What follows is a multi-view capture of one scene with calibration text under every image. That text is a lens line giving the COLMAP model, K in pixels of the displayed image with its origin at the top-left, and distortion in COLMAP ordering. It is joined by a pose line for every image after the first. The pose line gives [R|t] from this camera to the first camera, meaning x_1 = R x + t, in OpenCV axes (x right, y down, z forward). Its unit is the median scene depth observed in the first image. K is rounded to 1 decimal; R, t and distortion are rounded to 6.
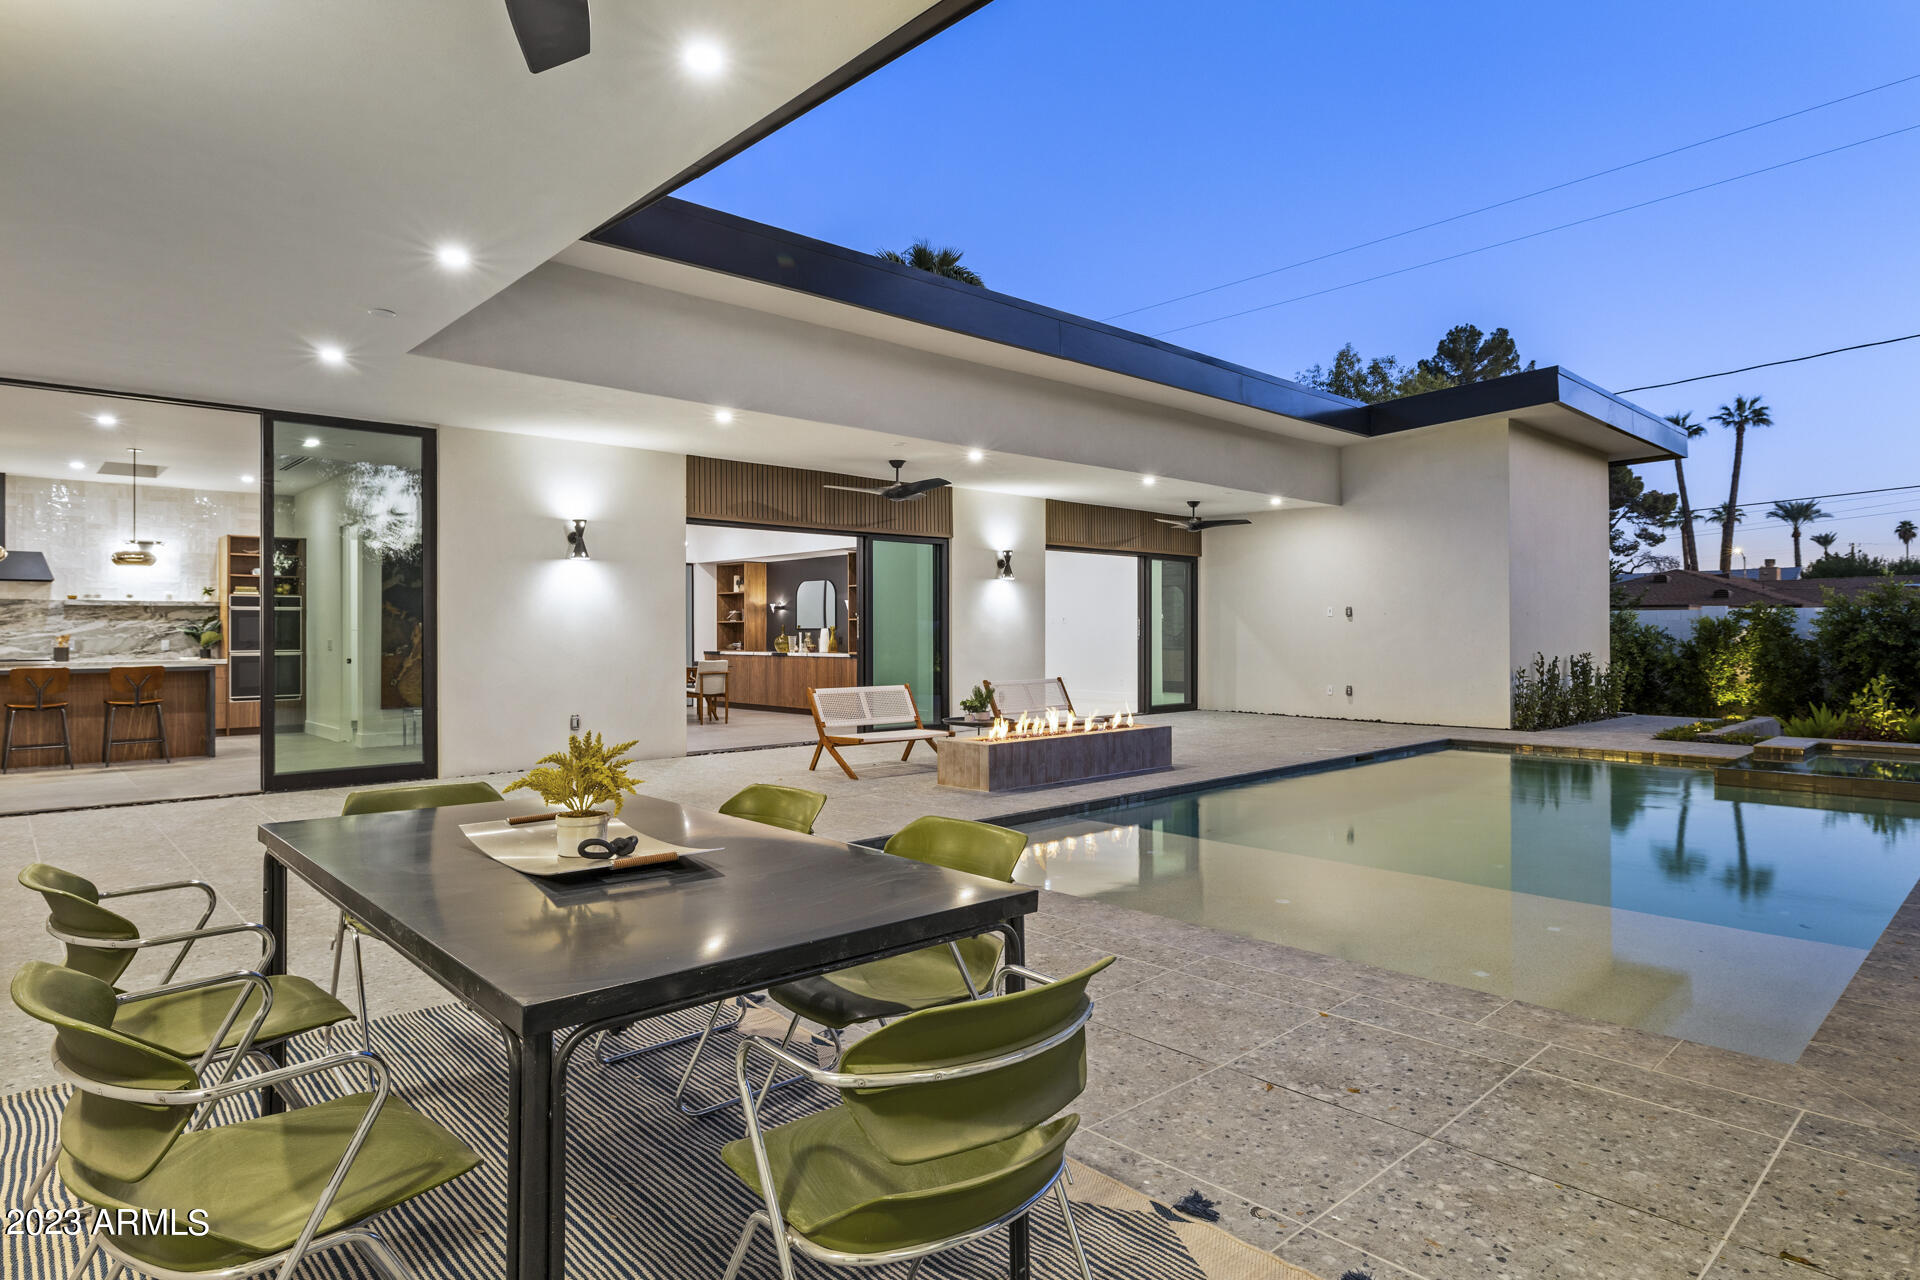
lens RADIAL K [[1054.1, 0, 952.3], [0, 1054.1, 621.5], [0, 0, 1]] dist [-0.005238, -0.000774]
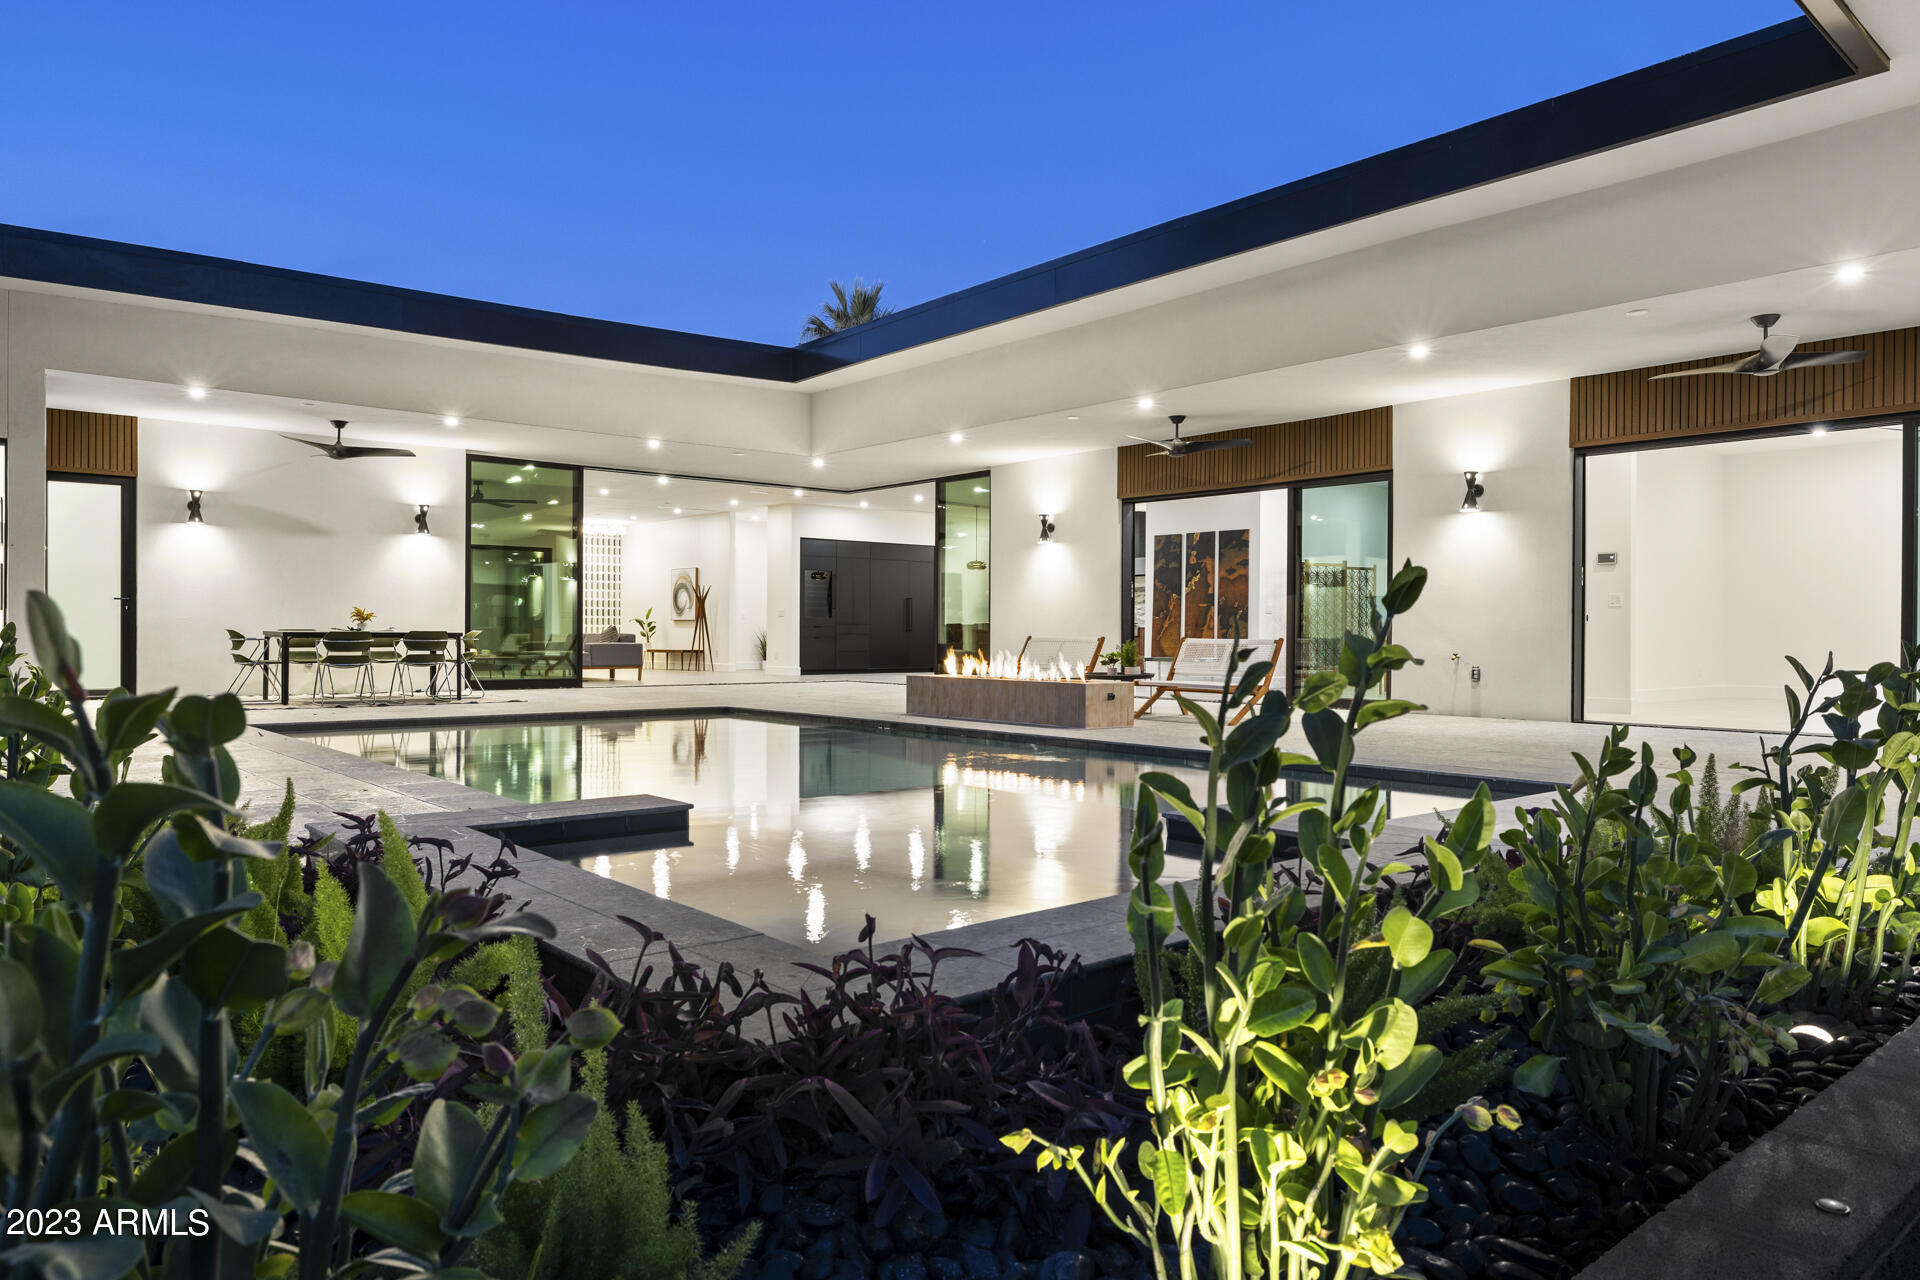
lens RADIAL K [[1223.6, 0, 956.5], [0, 1223.6, 642.0], [0, 0, 1]] dist [0.024623, -0.000688]
pose [[-0.022101, 0.012078, -0.999683, 0.818350], [0.009565, 0.999884, 0.011869, 0.032623], [0.999710, -0.009300, -0.022214, 0.599499]]
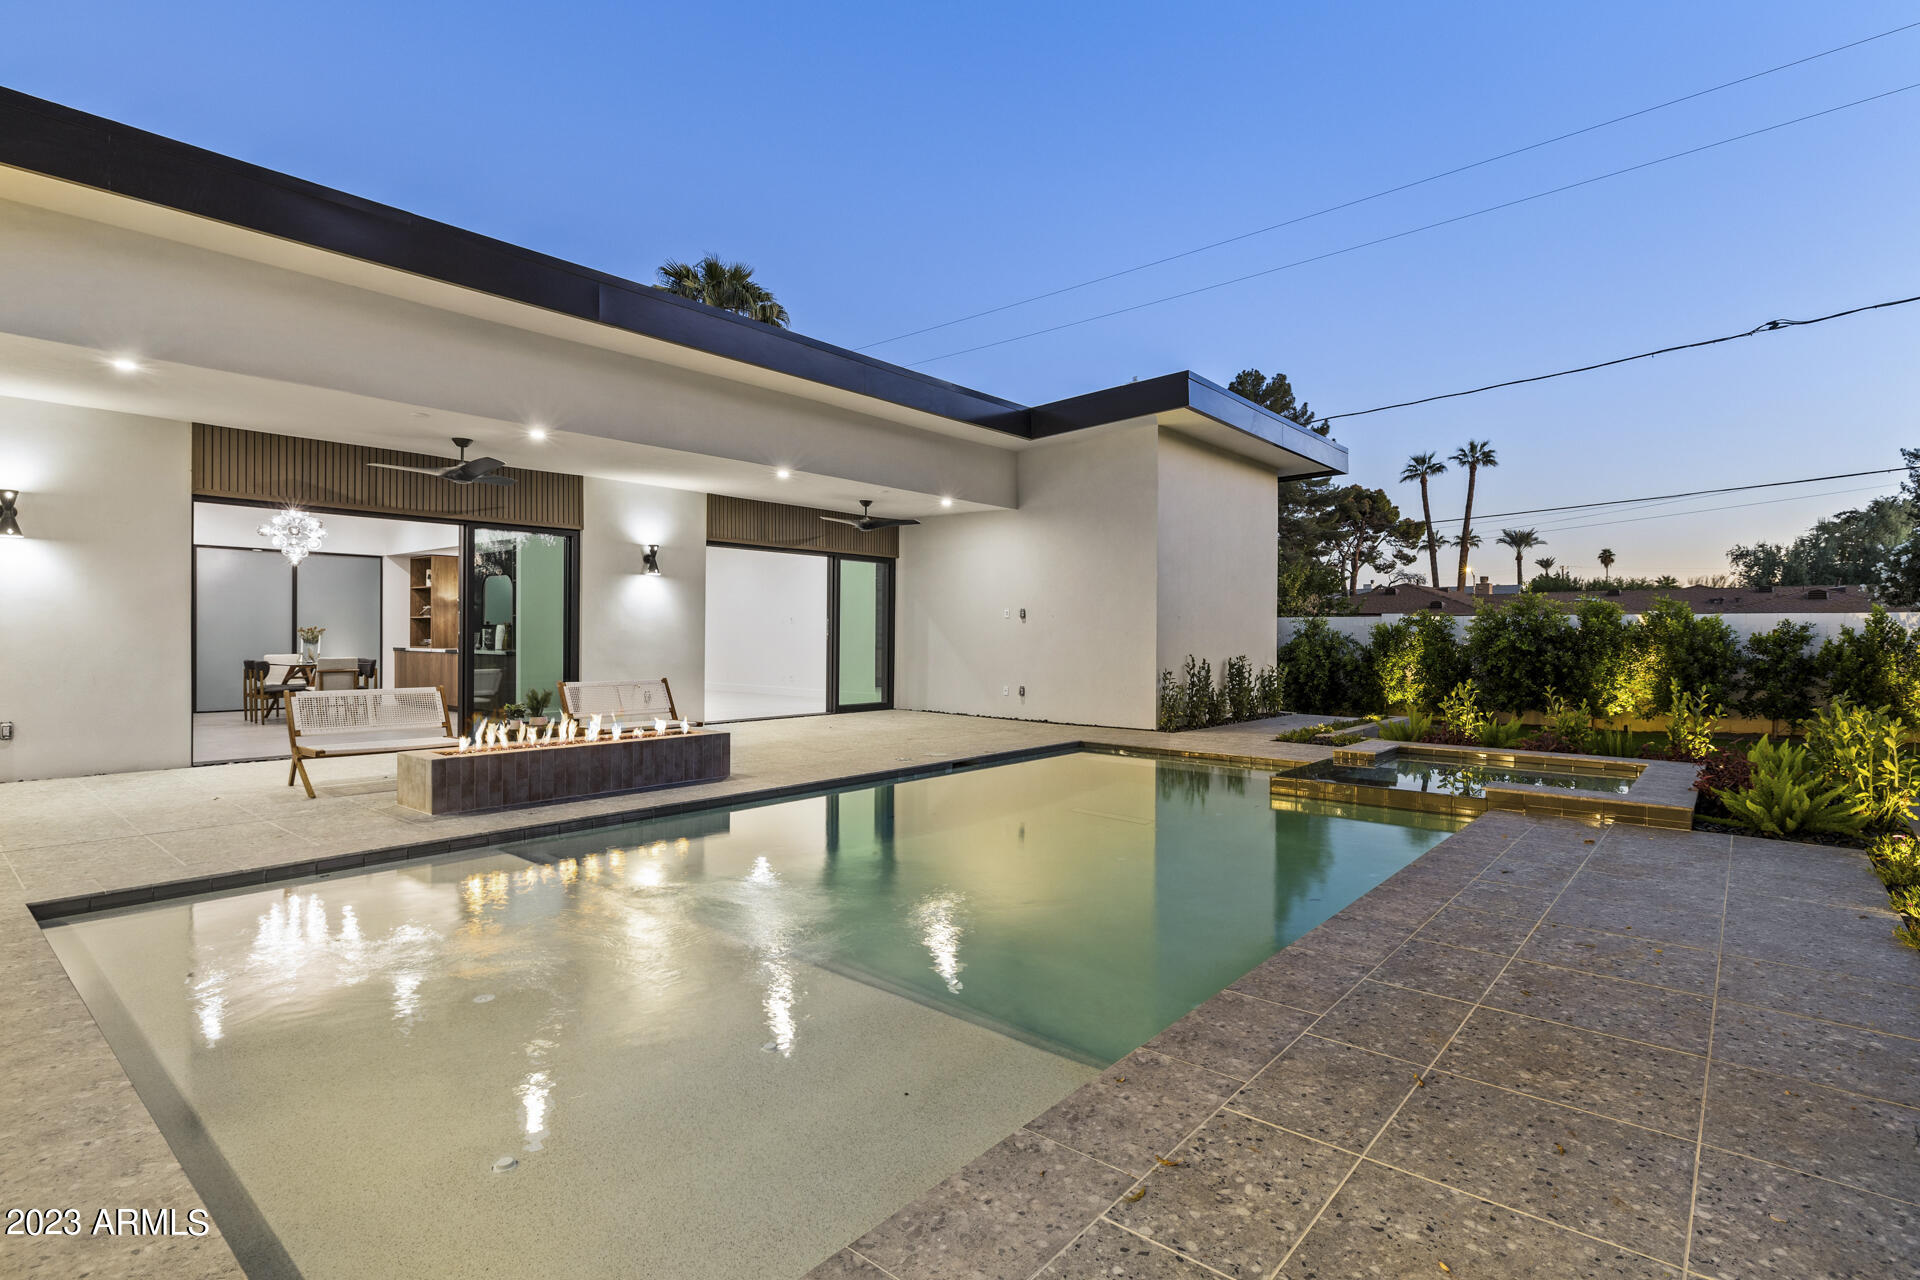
lens RADIAL K [[936.8, 0, 948.9], [0, 936.8, 626.2], [0, 0, 1]] dist [-0.001665, -0.000937]
pose [[0.992472, 0.010020, 0.122065, 0.194634], [-0.010340, 0.999945, 0.001987, 0.001887], [-0.122038, -0.003234, 0.992520, 0.109751]]
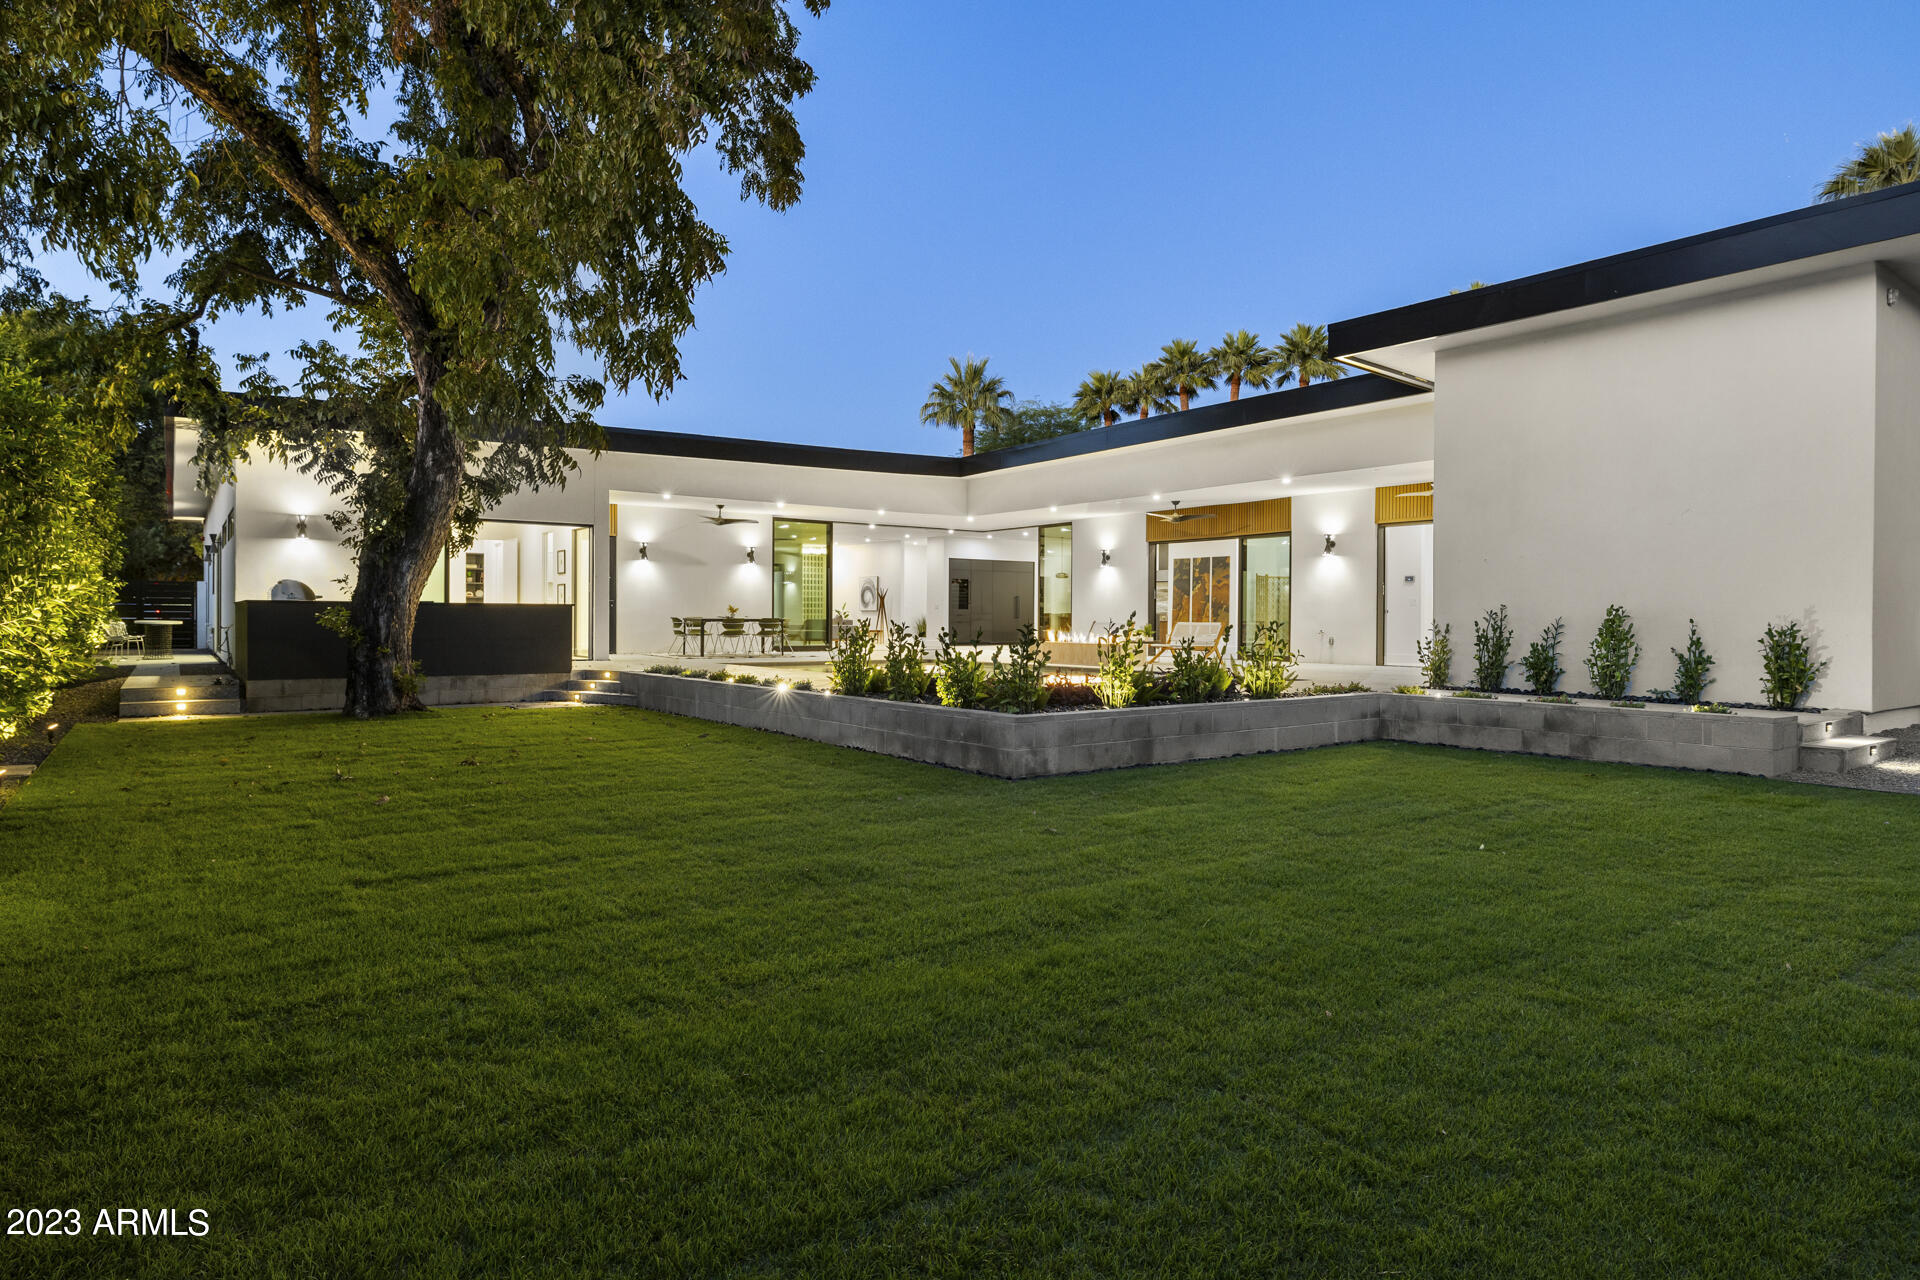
lens RADIAL K [[1054.1, 0, 949.6], [0, 1054.1, 641.6], [0, 0, 1]] dist [-0.005238, -0.000774]
pose [[-0.104578, 0.026186, -0.994172, 1.329069], [0.009866, 0.999631, 0.025292, 0.029717], [0.994468, -0.007163, -0.104798, 0.588535]]
